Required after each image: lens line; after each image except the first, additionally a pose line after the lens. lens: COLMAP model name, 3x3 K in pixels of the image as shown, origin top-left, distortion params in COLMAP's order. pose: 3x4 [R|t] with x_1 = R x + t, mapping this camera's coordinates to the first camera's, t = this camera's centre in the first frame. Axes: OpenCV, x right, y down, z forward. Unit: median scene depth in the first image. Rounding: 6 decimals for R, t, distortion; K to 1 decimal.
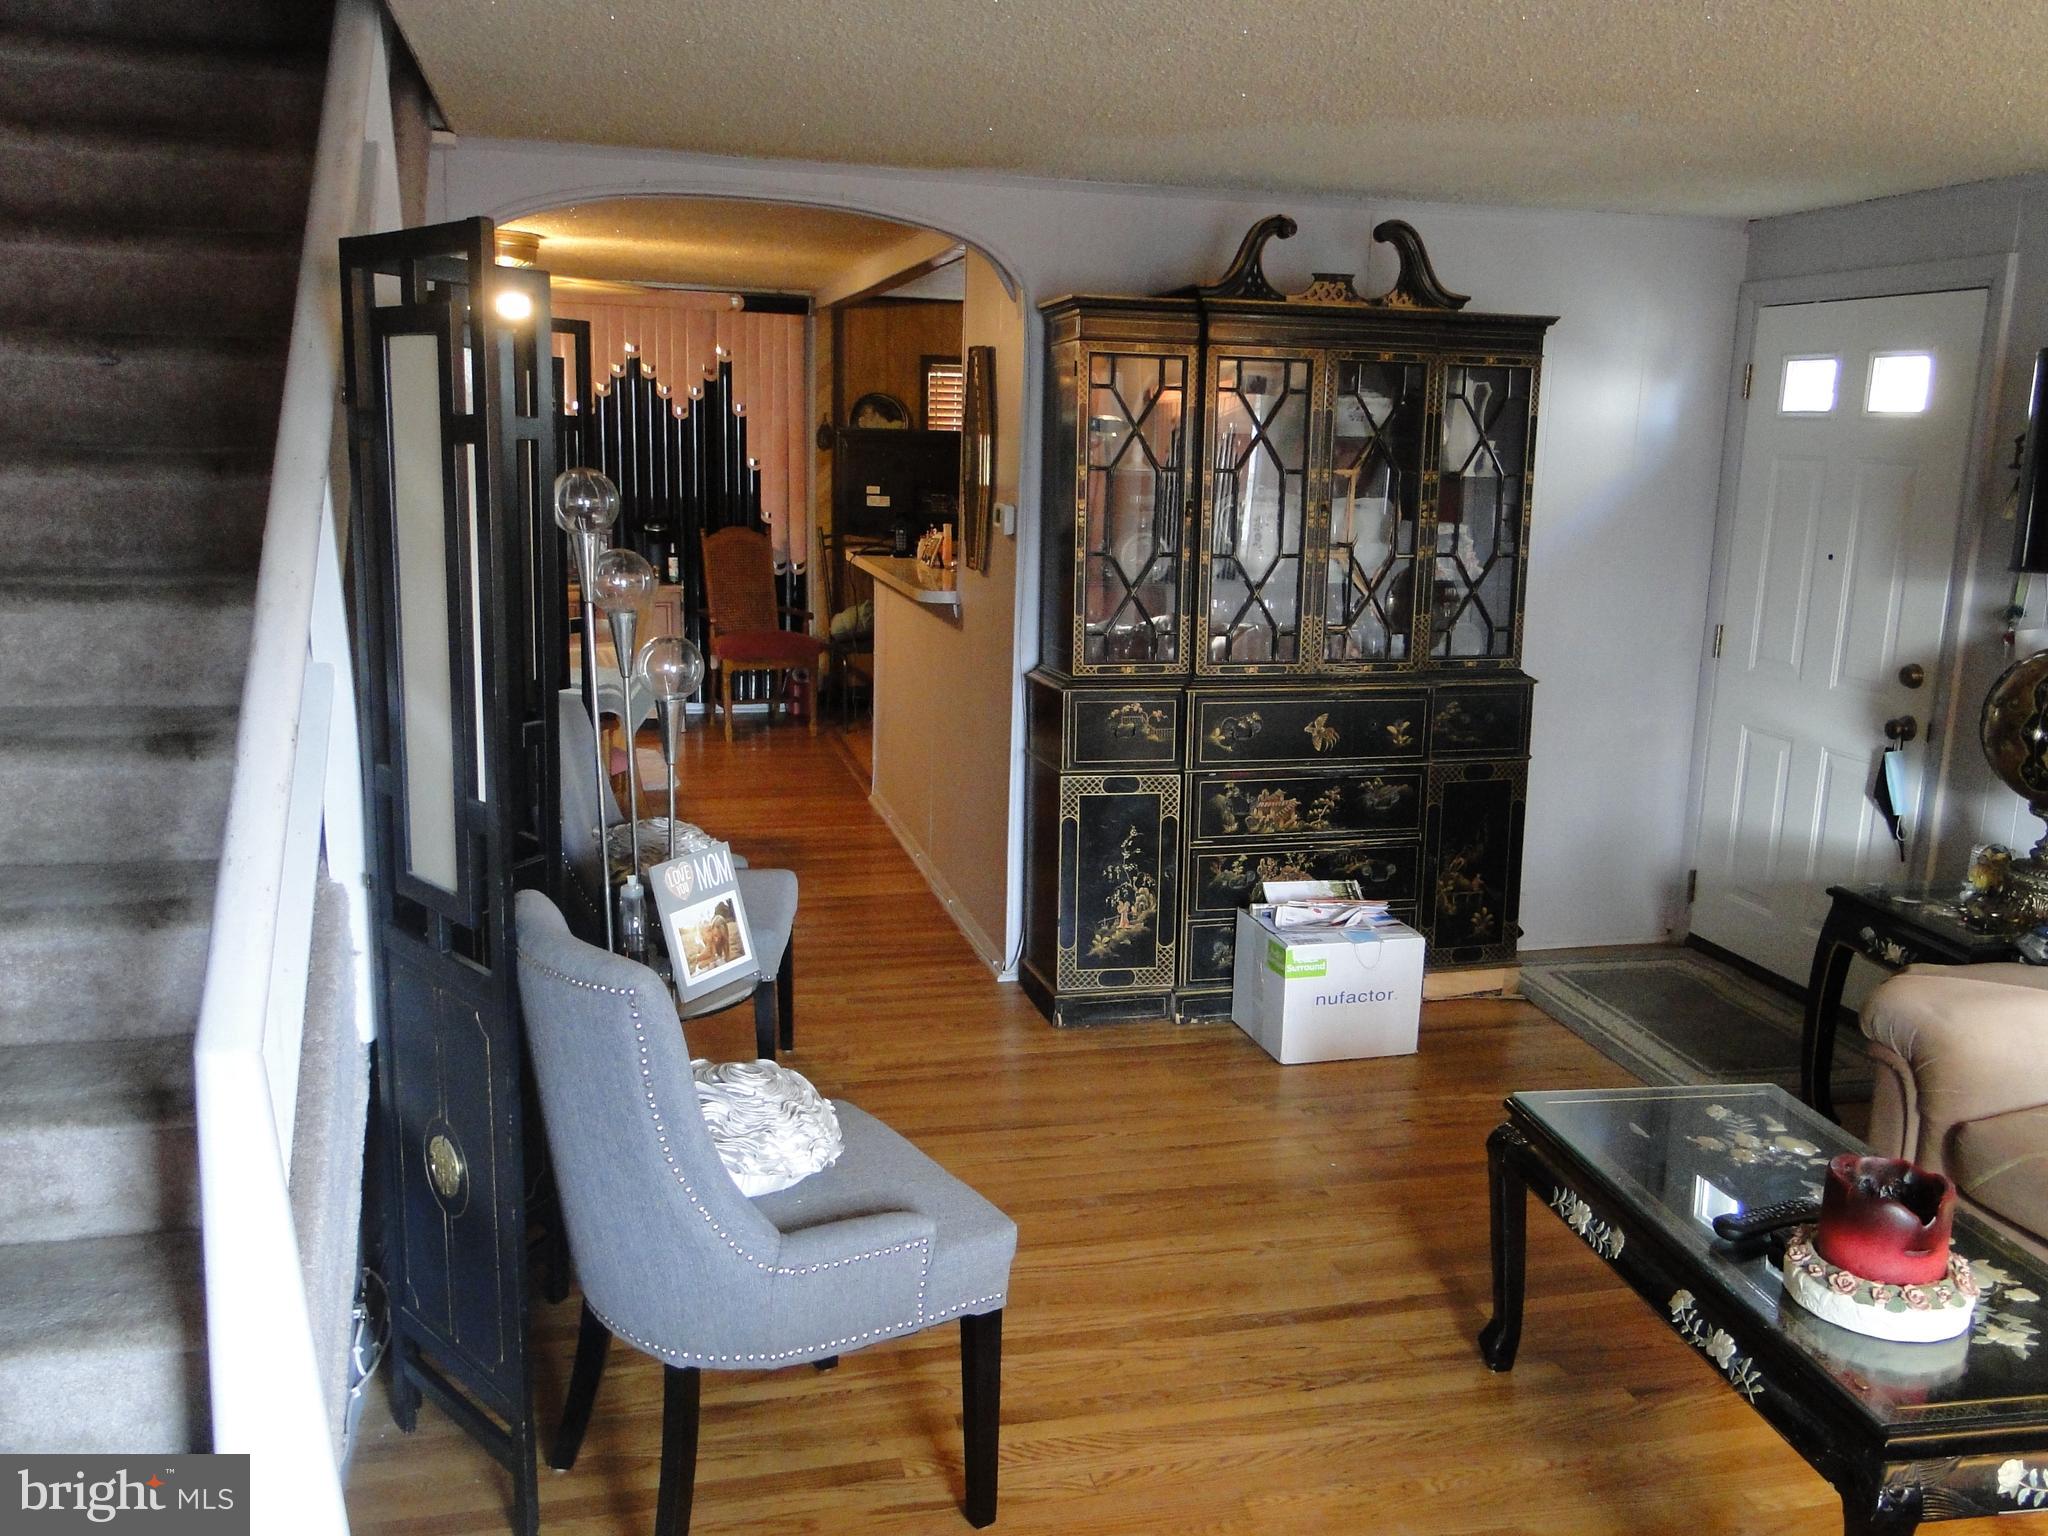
lens RADIAL K [[1680.0, 0, 1045.8], [0, 1680.0, 758.5], [0, 0, 1]] dist [-0.007447, -0.004680]
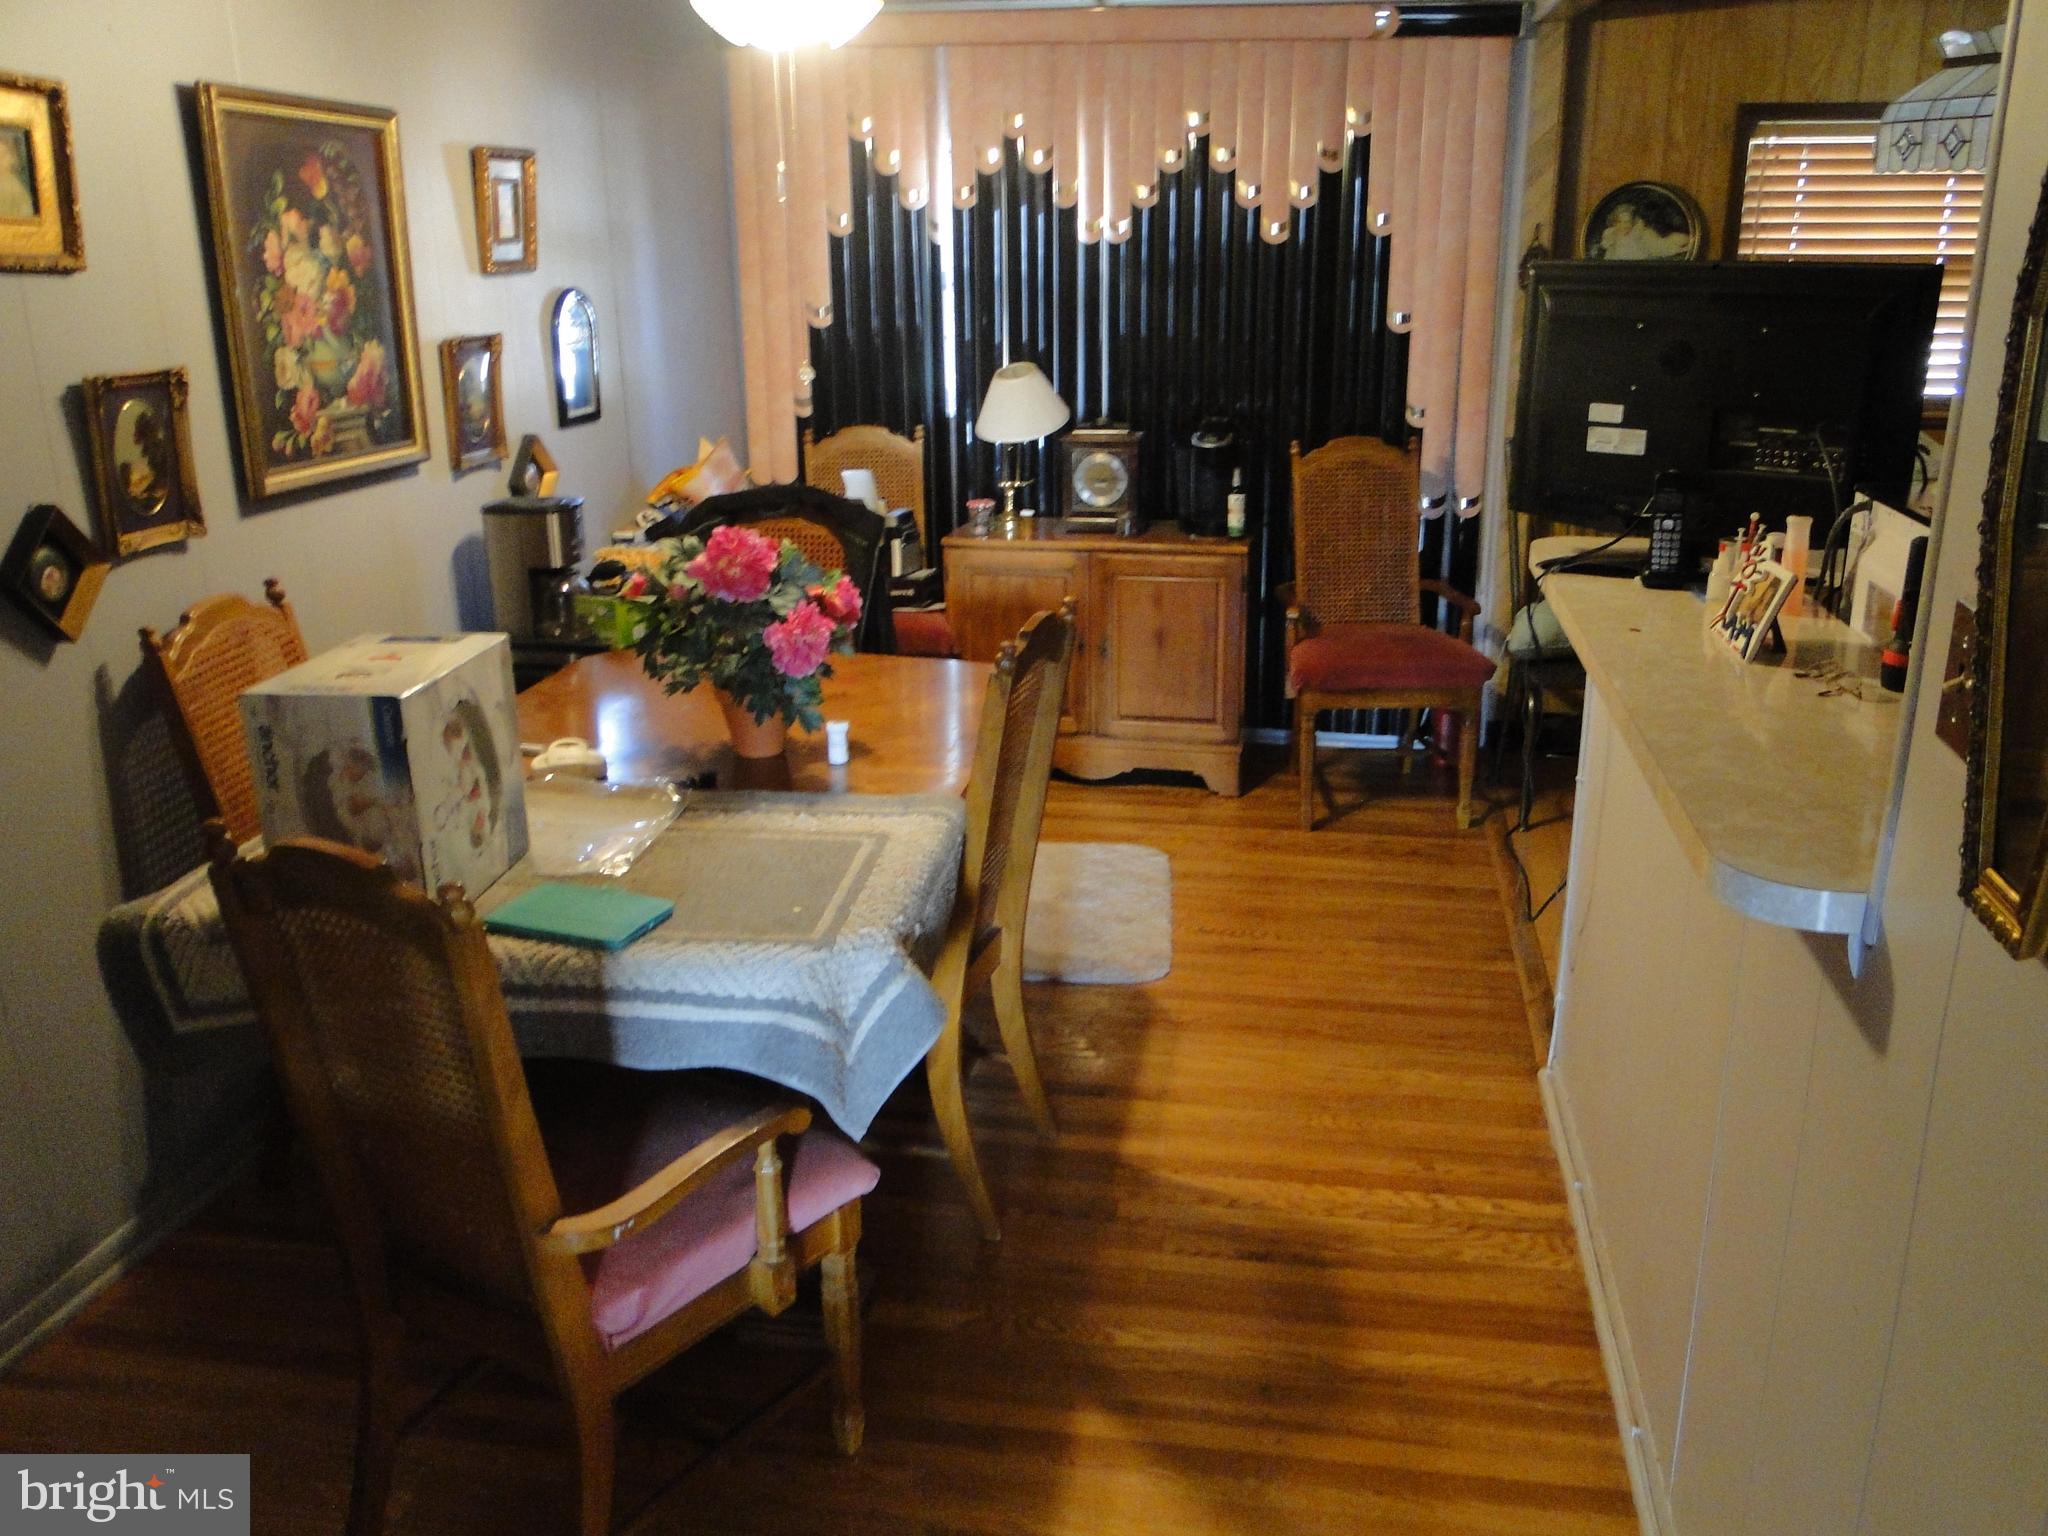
lens RADIAL K [[1680.0, 0, 1017.6], [0, 1680.0, 779.1], [0, 0, 1]] dist [-0.007447, -0.004680]
pose [[0.903816, 0.099390, -0.416219, -0.078978], [-0.051299, 0.990804, 0.125201, -0.171318], [0.424835, -0.091807, 0.900604, 0.834260]]
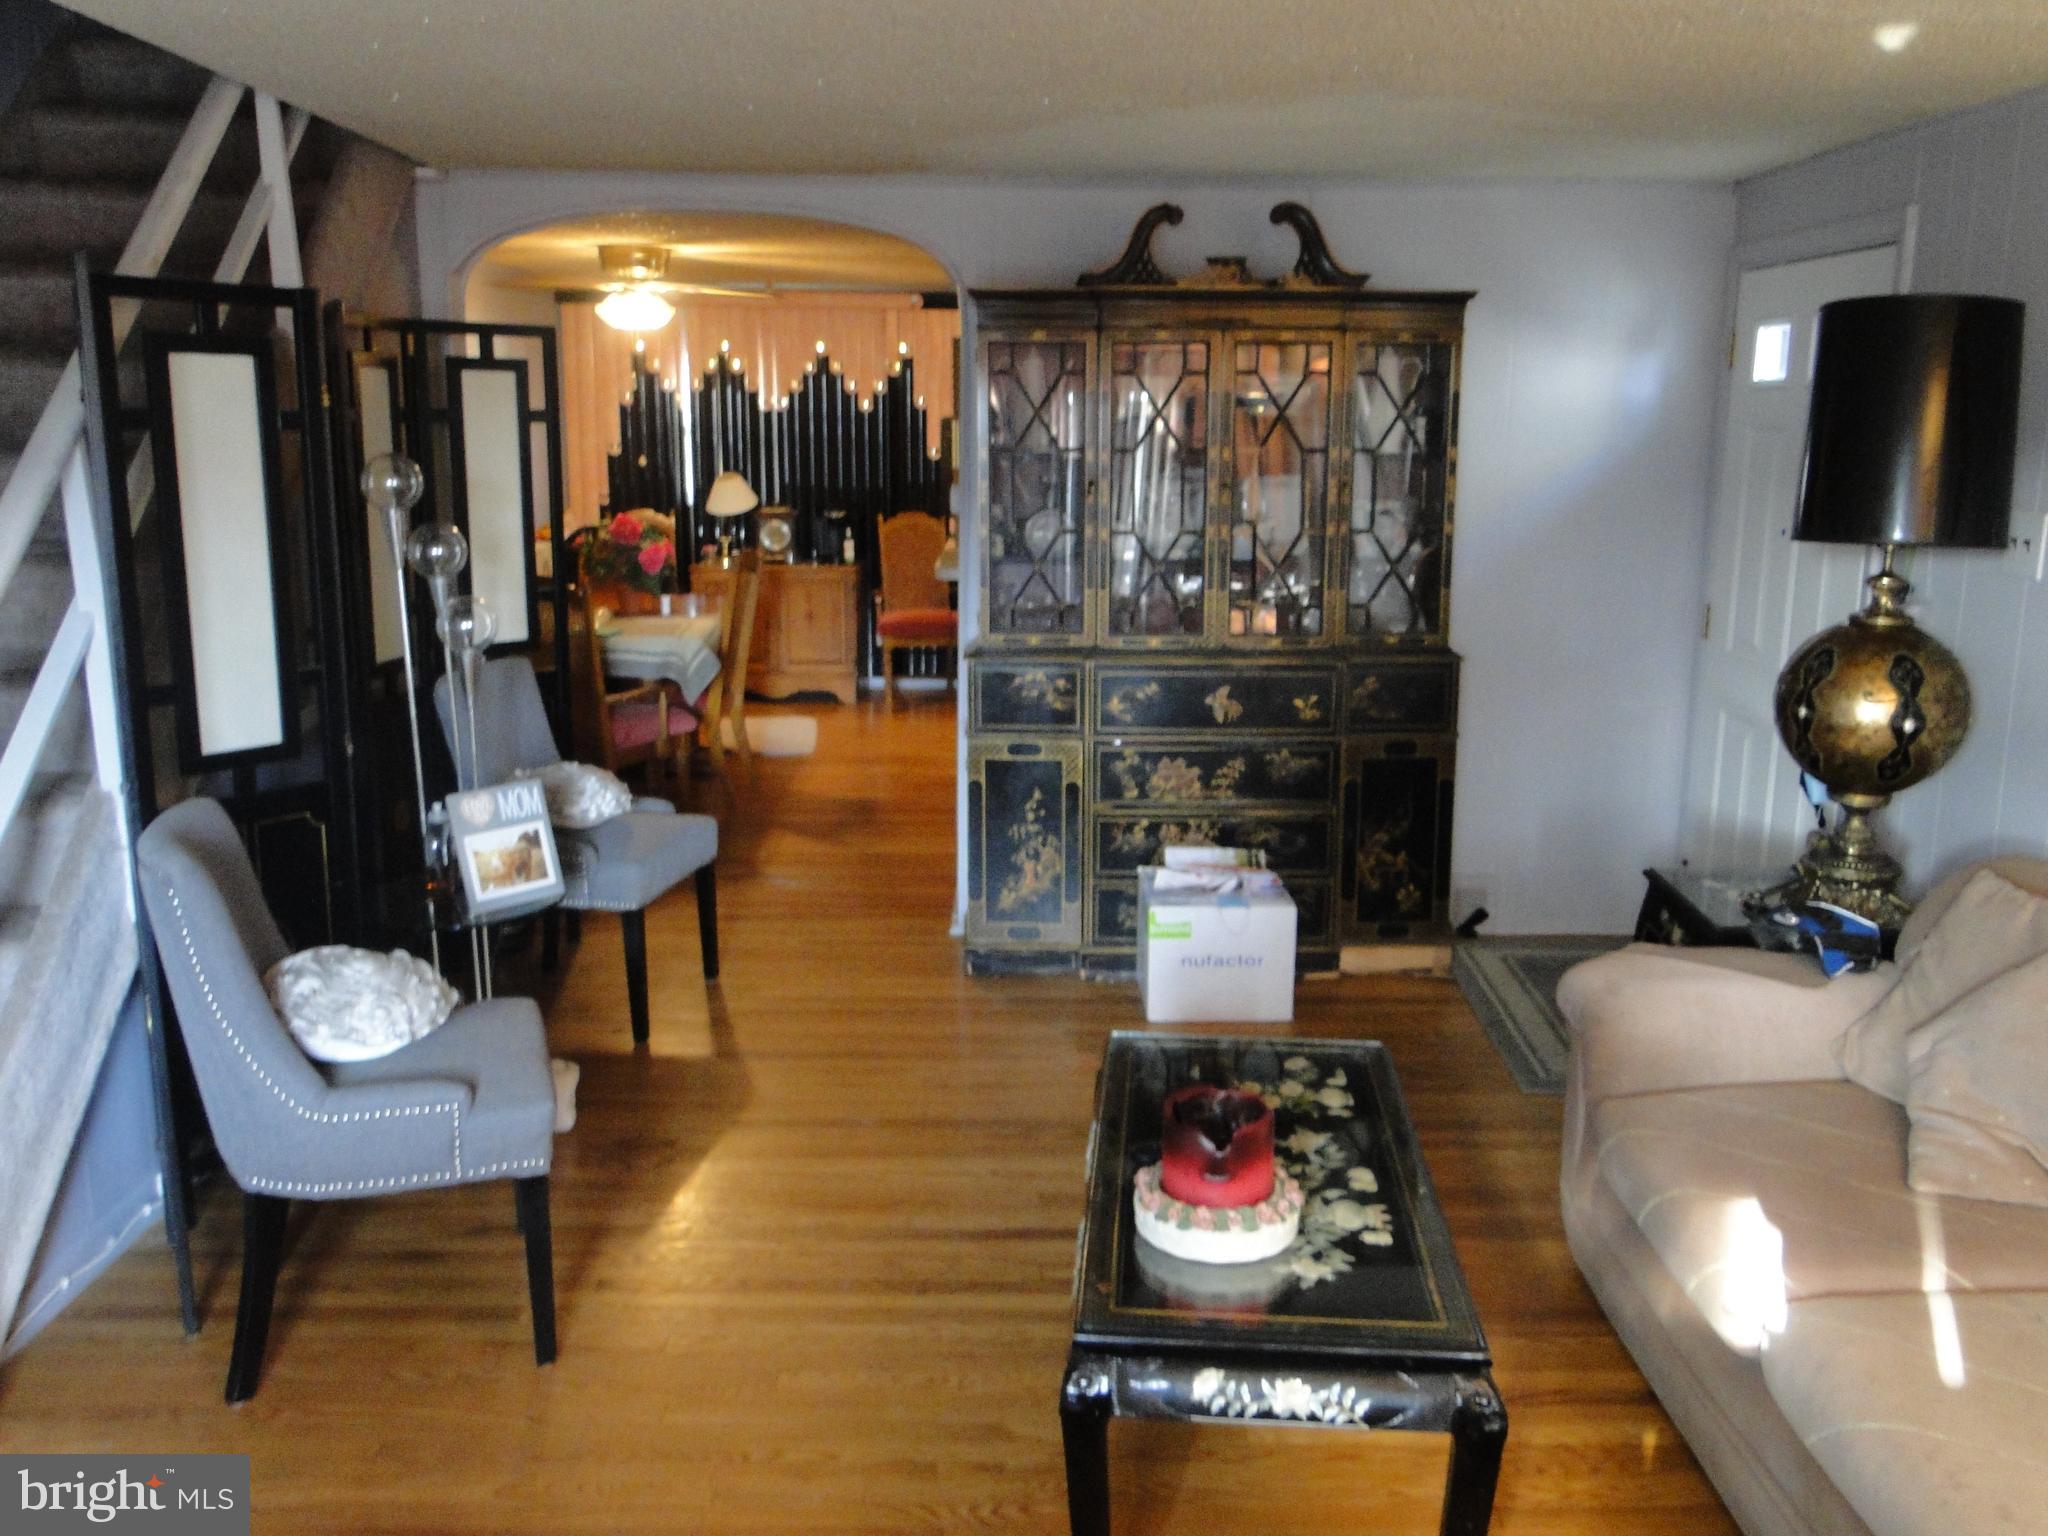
lens RADIAL K [[1680.0, 0, 1057.8], [0, 1680.0, 752.9], [0, 0, 1]] dist [-0.007447, -0.004680]
pose [[0.972132, 0.027826, -0.232776, 0.301130], [-0.027394, 0.999612, 0.005090, 0.011564], [0.232828, 0.001429, 0.972517, -0.022268]]
